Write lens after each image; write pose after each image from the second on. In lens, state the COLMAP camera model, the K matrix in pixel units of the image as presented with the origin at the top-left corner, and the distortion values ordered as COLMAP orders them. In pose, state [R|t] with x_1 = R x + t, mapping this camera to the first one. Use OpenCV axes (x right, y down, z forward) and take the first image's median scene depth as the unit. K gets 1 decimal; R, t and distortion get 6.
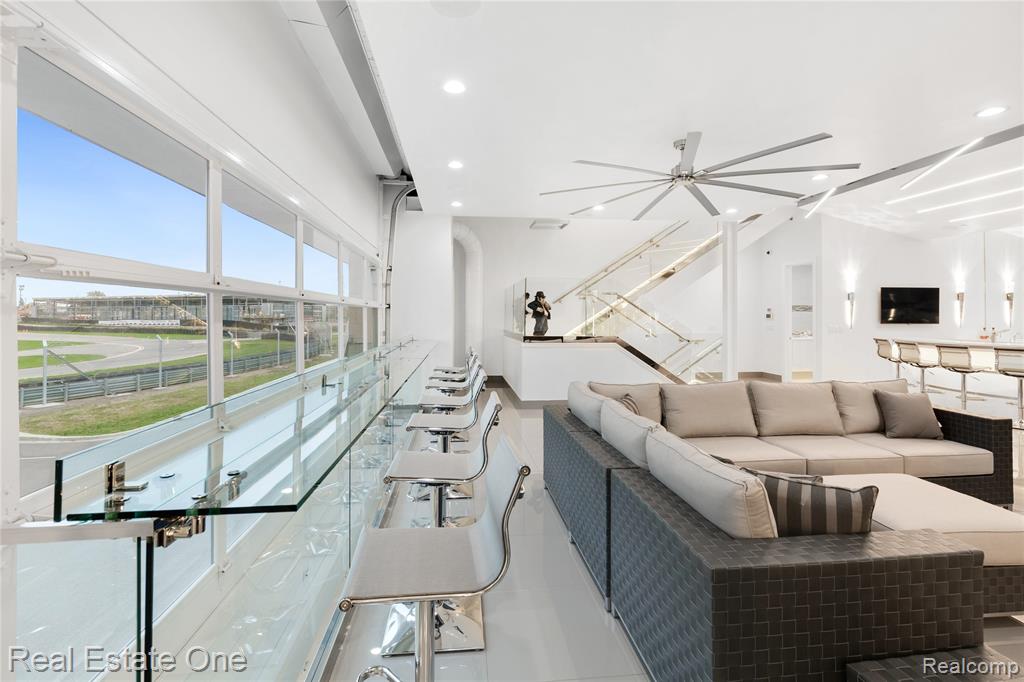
lens RADIAL K [[482.1, 0, 508.0], [0, 482.1, 315.0], [0, 0, 1]] dist [0.012801, -0.000647]
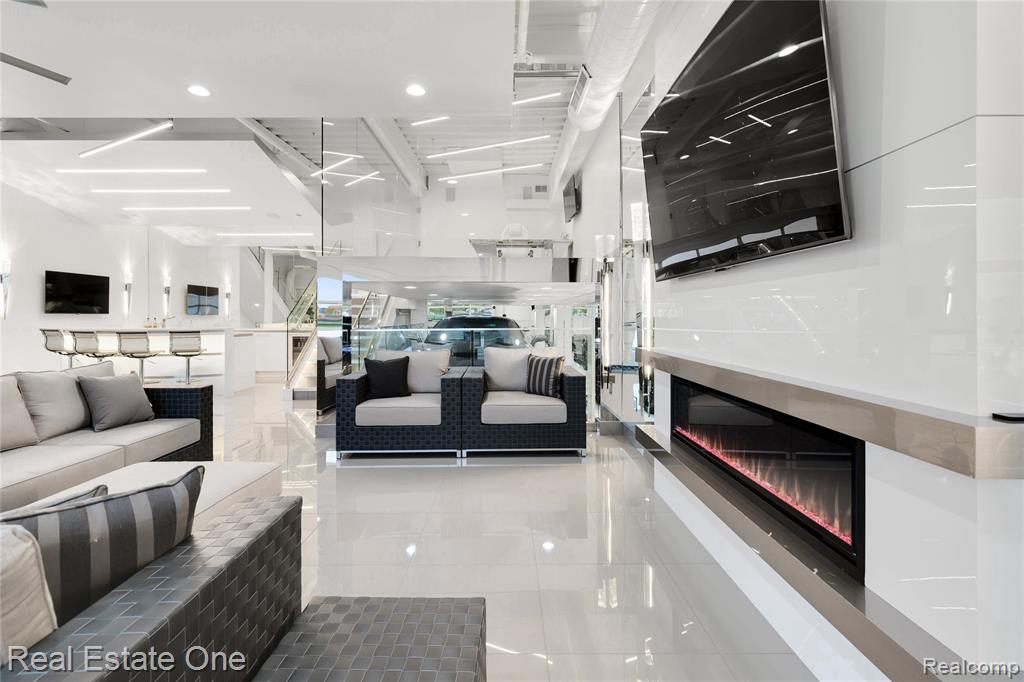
lens RADIAL K [[482.1, 0, 512.7], [0, 482.1, 311.0], [0, 0, 1]] dist [0.012801, -0.000647]
pose [[0.119048, 0.009105, 0.992847, 0.025513], [0.004040, 0.999945, -0.009654, 0.033392], [-0.992880, 0.005161, 0.119005, 0.114553]]
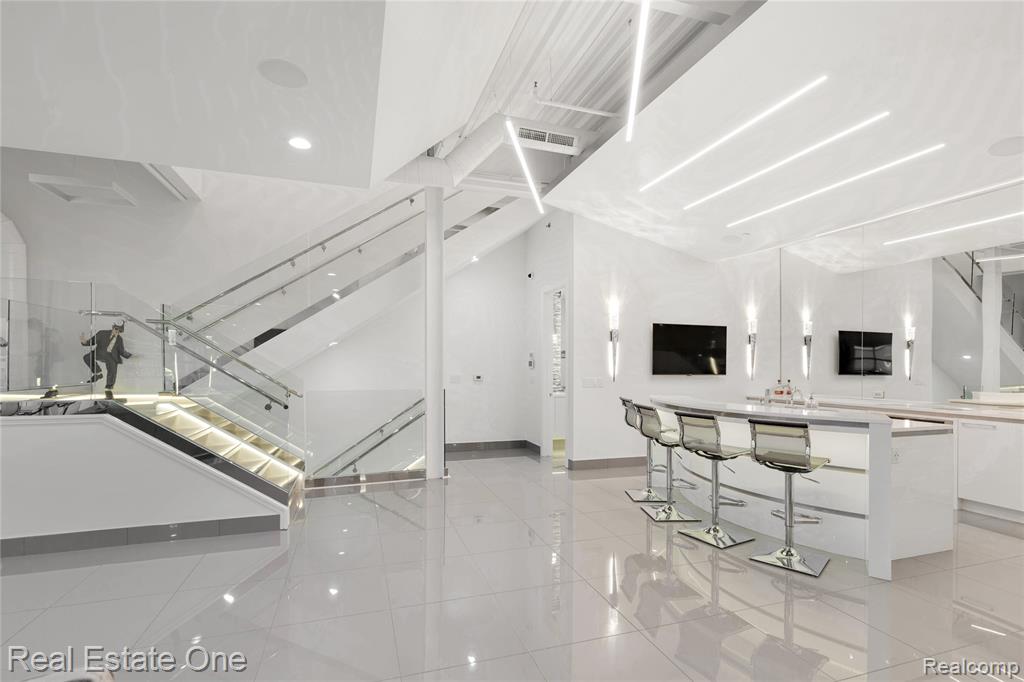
lens RADIAL K [[482.1, 0, 502.6], [0, 482.1, 366.2], [0, 0, 1]] dist [0.012801, -0.000647]
pose [[0.980103, 0.004863, 0.198429, 0.544135], [-0.005040, 0.999987, 0.000391, 0.008676], [-0.198425, -0.001383, 0.980115, 0.463069]]
